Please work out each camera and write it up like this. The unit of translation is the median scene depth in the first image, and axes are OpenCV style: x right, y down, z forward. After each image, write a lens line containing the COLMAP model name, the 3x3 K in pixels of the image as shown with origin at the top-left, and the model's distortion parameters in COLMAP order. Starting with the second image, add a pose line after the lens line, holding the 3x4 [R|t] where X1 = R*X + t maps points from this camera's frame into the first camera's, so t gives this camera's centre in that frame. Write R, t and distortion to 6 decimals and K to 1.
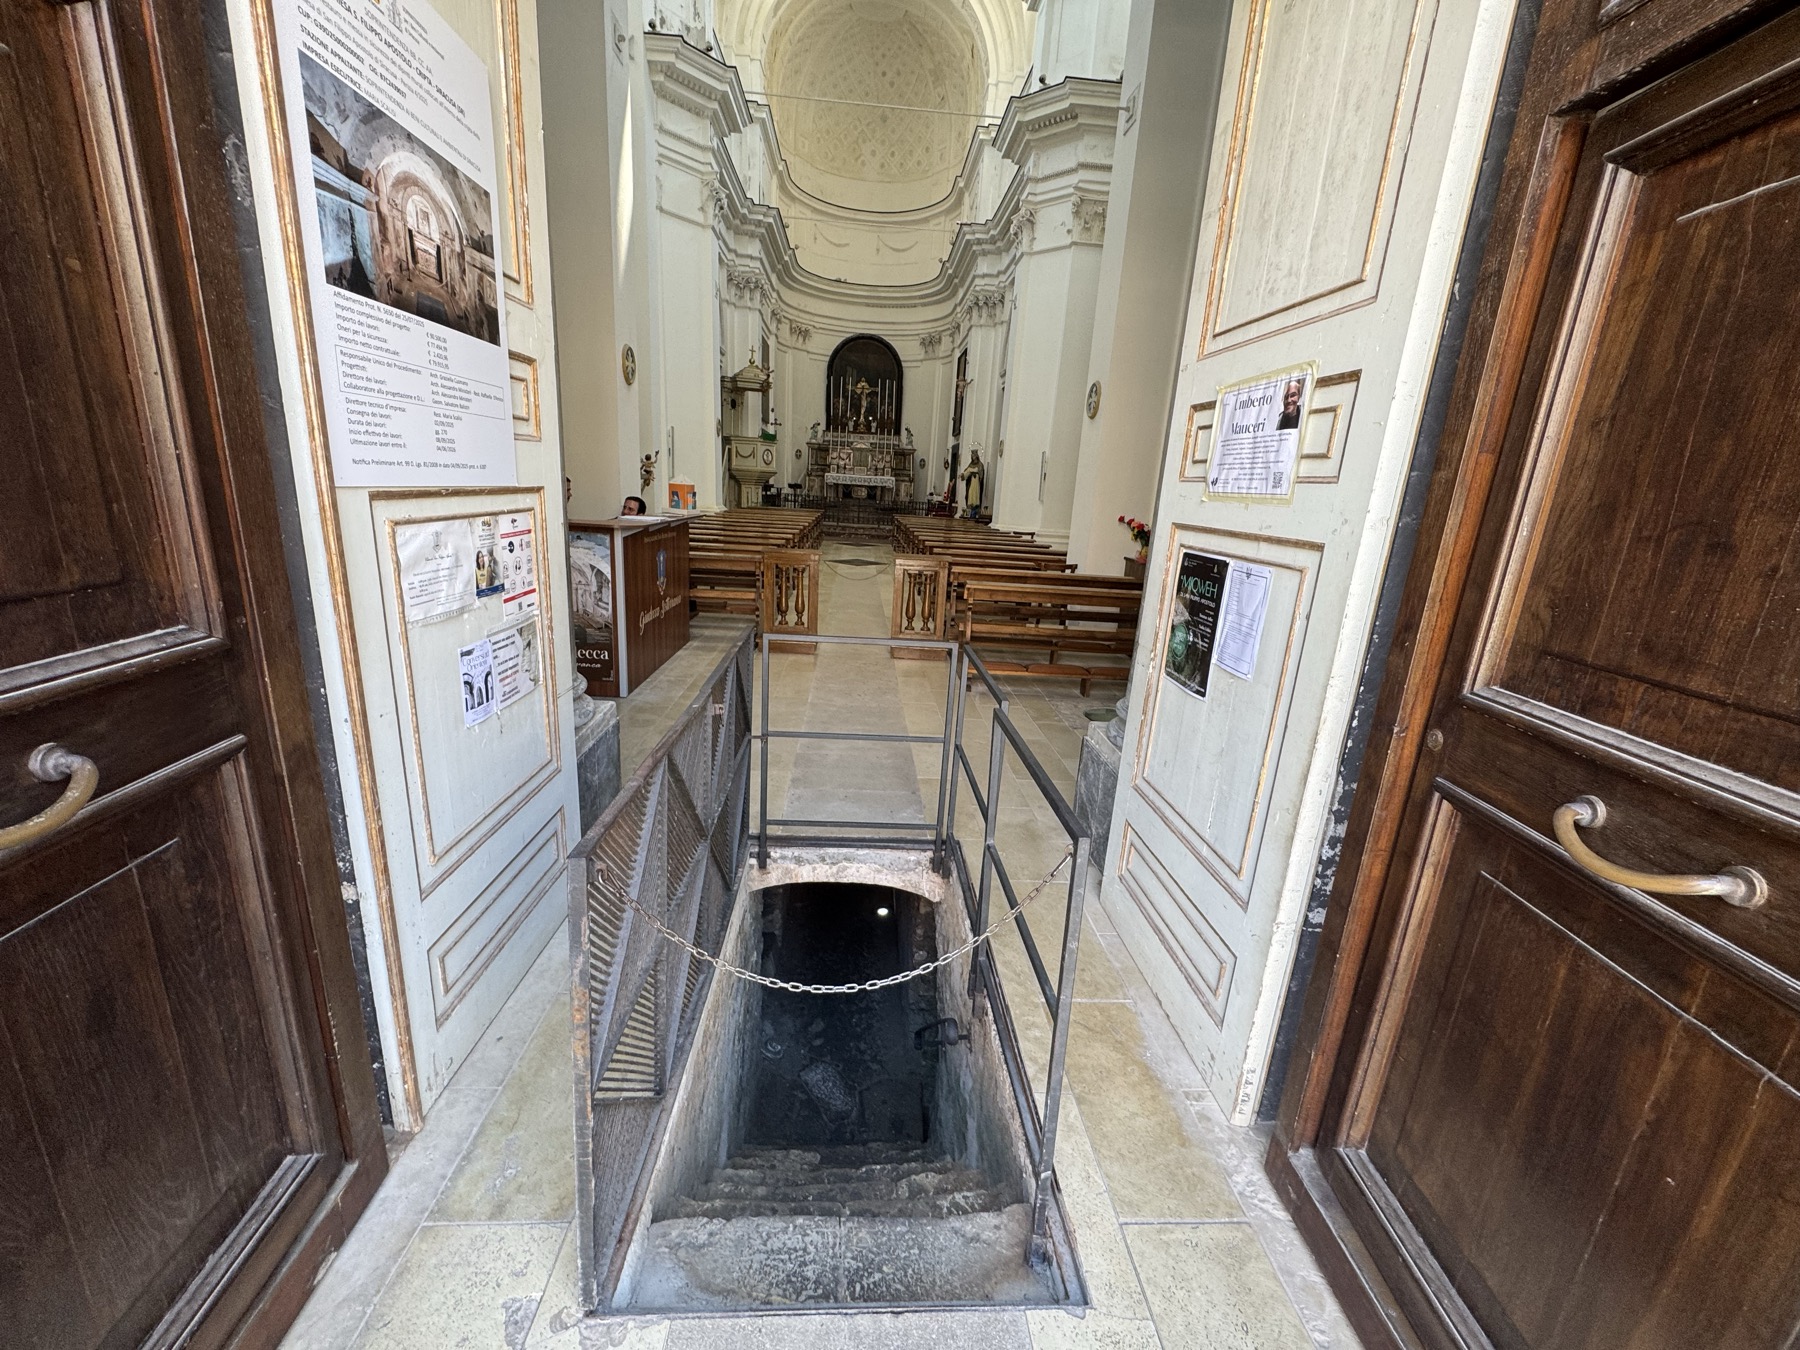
lens RADIAL K [[718.7, 0, 903.4], [0, 718.7, 666.5], [0, 0, 1]] dist [-0.002606, -0.000331]
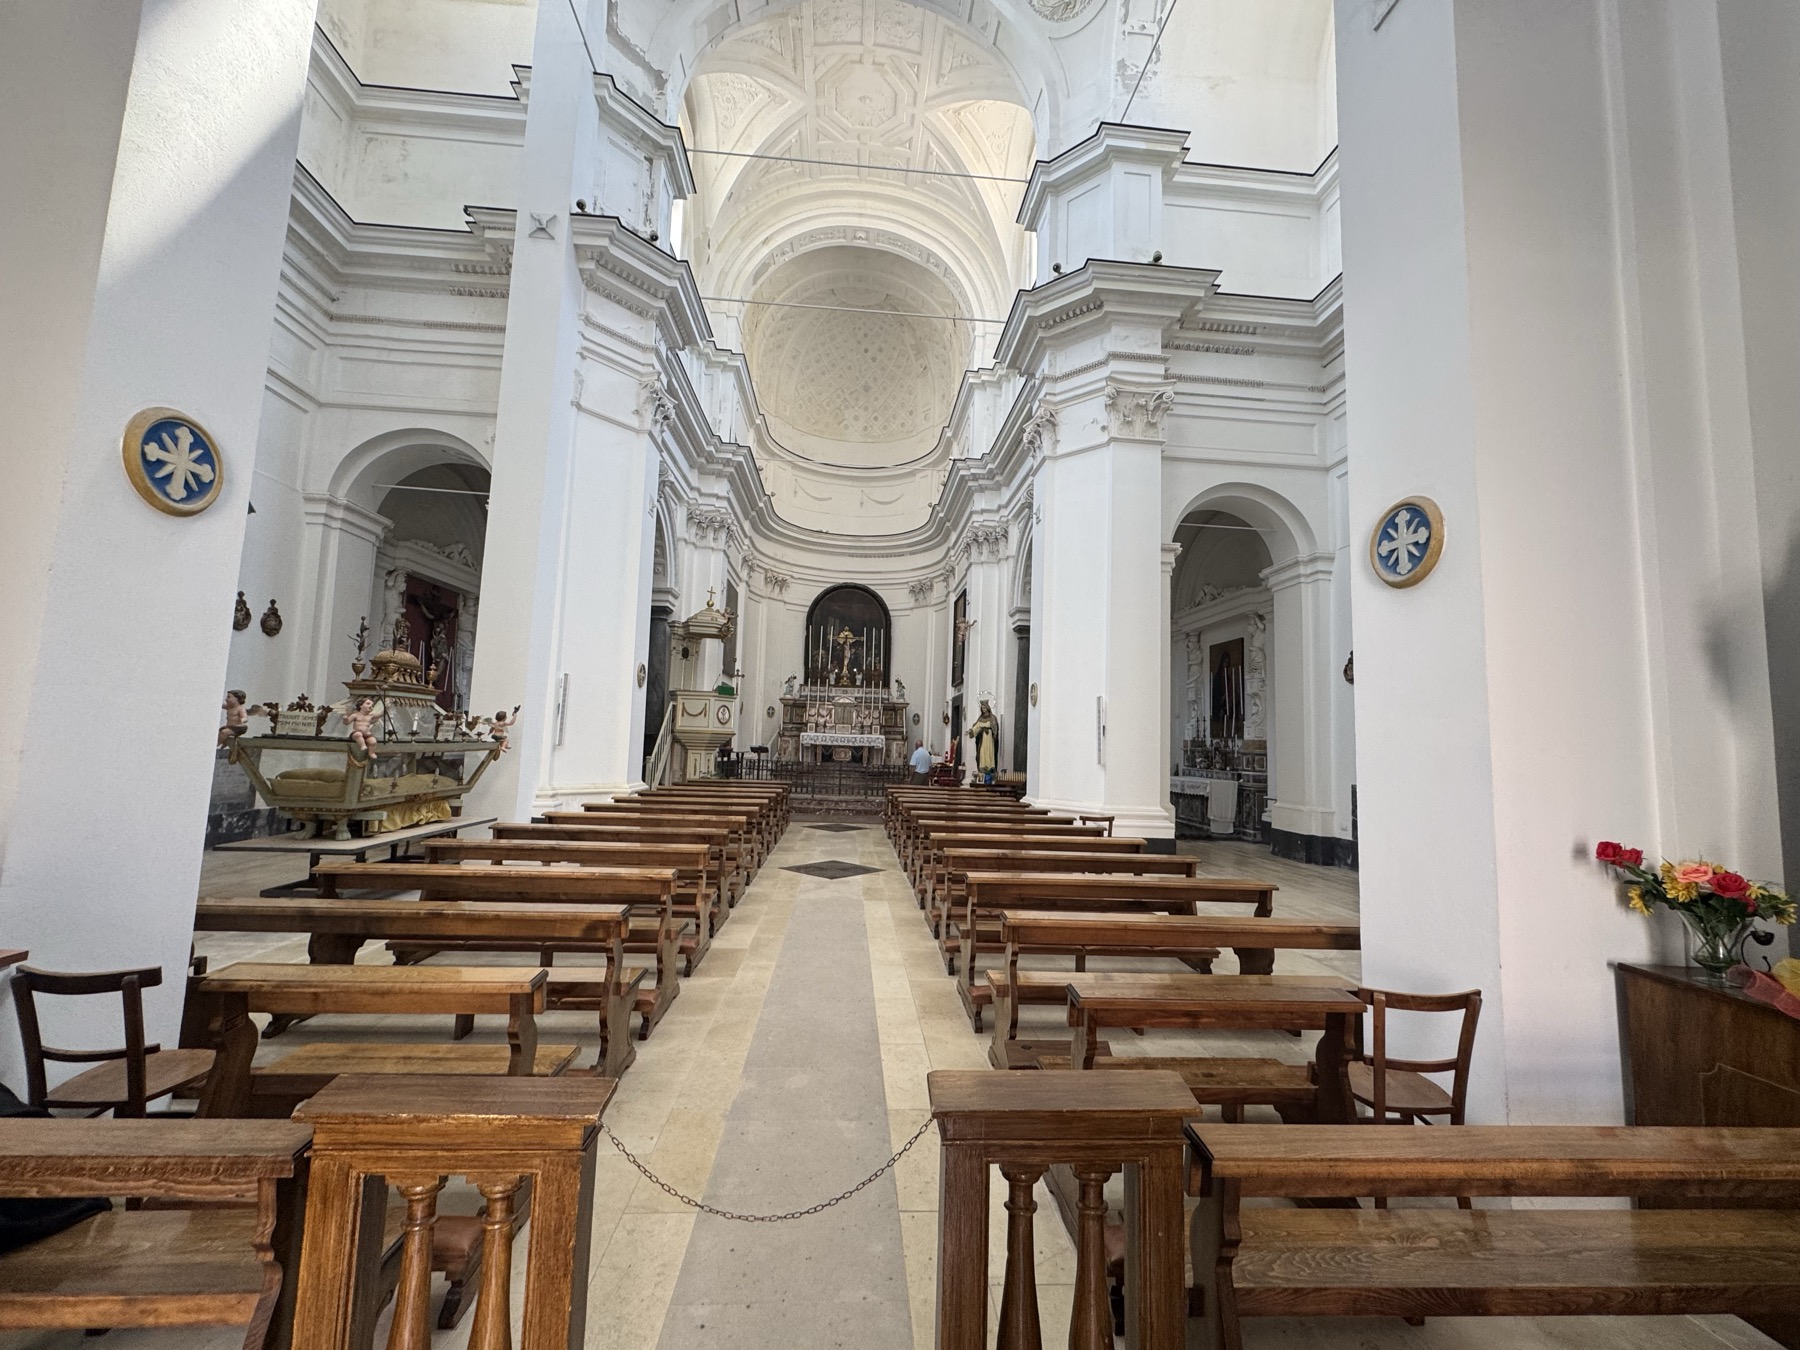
lens RADIAL K [[718.7, 0, 901.9], [0, 718.7, 674.7], [0, 0, 1]] dist [-0.002606, -0.000331]
pose [[0.999562, -0.022355, 0.019386, -0.007931], [0.027542, 0.942409, -0.333326, -0.063867], [-0.010818, 0.333714, 0.942612, 0.235363]]
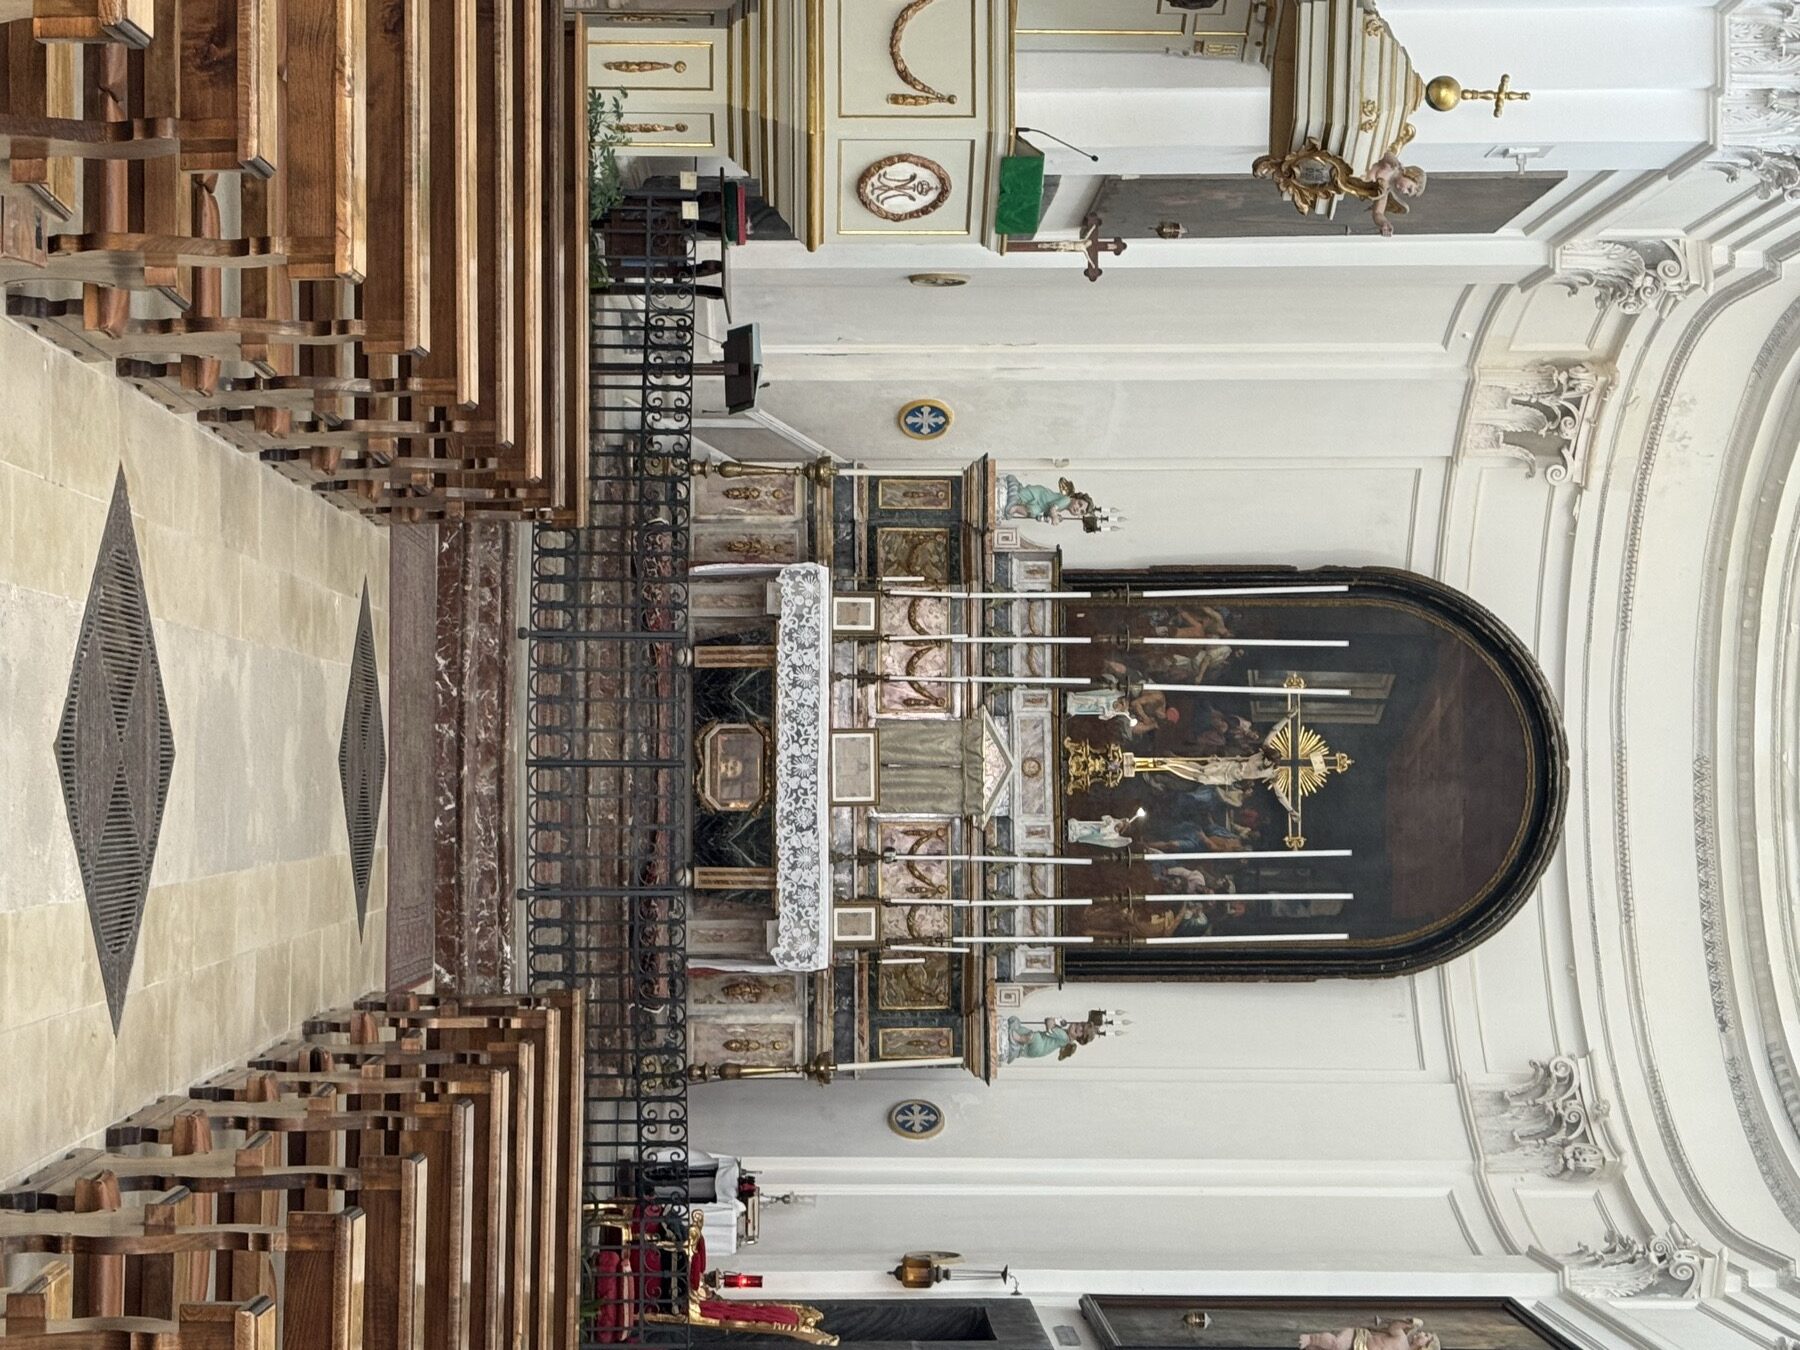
lens RADIAL K [[3293.1, 0, 898.6], [0, 3293.1, 676.1], [0, 0, 1]] dist [0.160099, 0.000000]
pose [[0.060584, 0.994207, -0.088777, -0.012763], [-0.960313, 0.033796, -0.276870, -0.078508], [-0.272266, 0.102028, 0.956797, 0.289791]]
